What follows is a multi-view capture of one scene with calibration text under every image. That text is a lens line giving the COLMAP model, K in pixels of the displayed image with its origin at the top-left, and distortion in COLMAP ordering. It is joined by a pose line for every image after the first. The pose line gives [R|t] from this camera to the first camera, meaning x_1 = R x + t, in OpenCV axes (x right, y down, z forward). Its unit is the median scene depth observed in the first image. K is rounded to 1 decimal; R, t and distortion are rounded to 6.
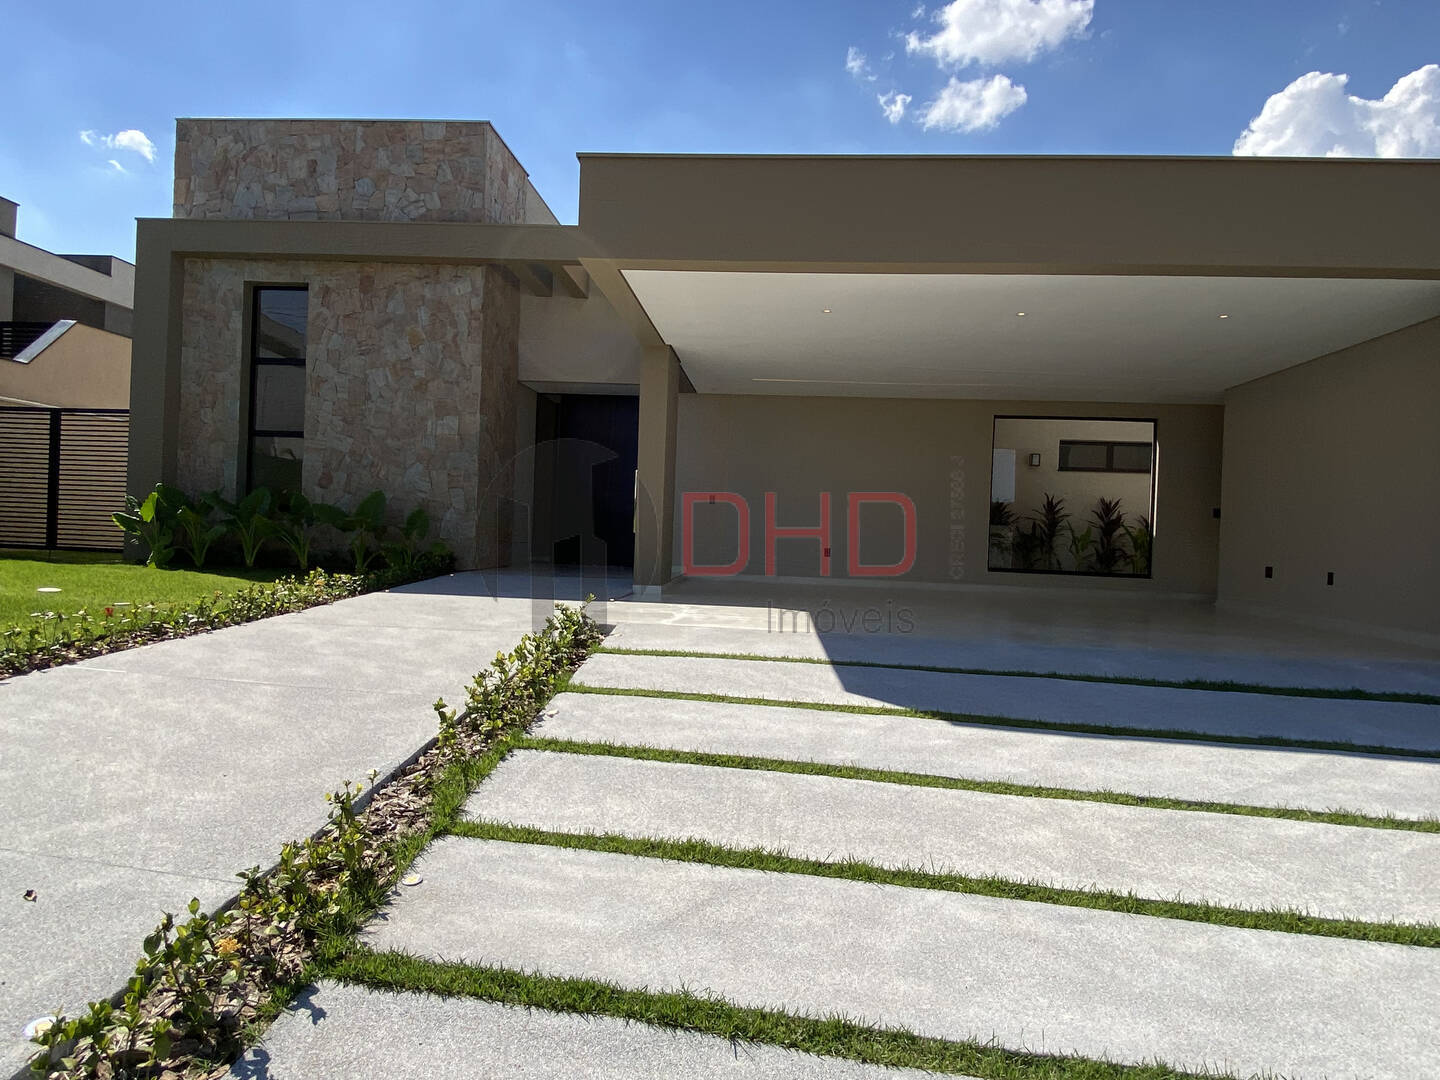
lens RADIAL K [[831.4, 0, 727.1], [0, 831.4, 541.3], [0, 0, 1]] dist [-0.006849, -0.017433]
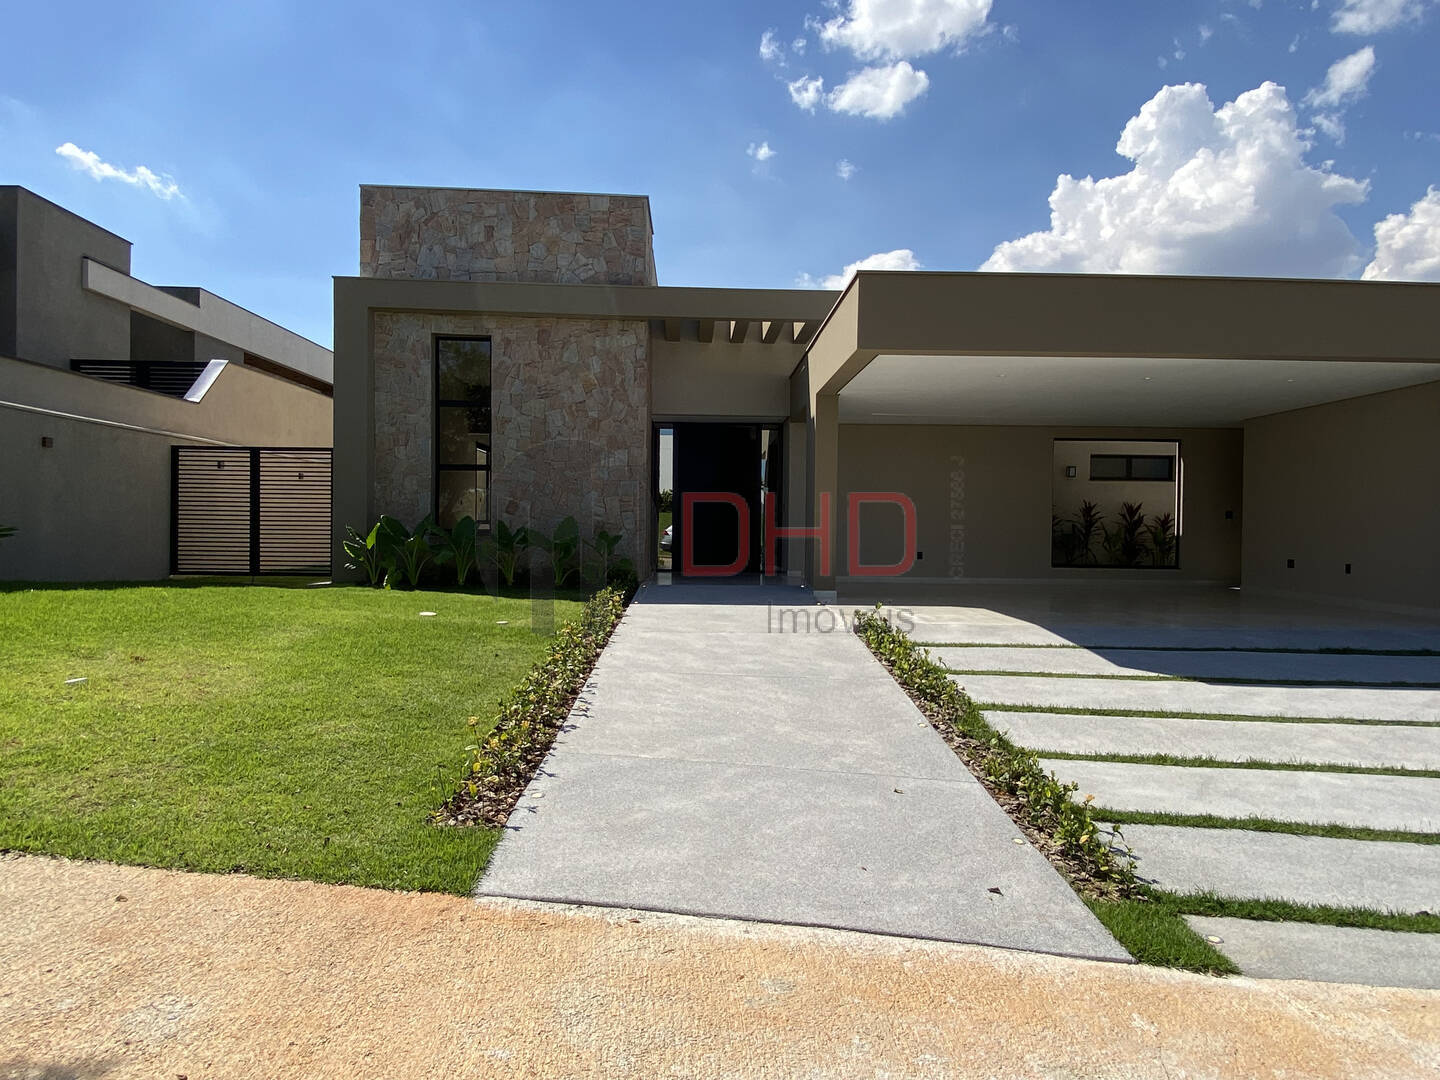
lens RADIAL K [[831.4, 0, 722.5], [0, 831.4, 550.6], [0, 0, 1]] dist [-0.006849, -0.017433]
pose [[0.994588, -0.029293, 0.099687, -0.309698], [0.026226, 0.999146, 0.031932, -0.042676], [-0.100537, -0.029145, 0.994506, -0.182587]]
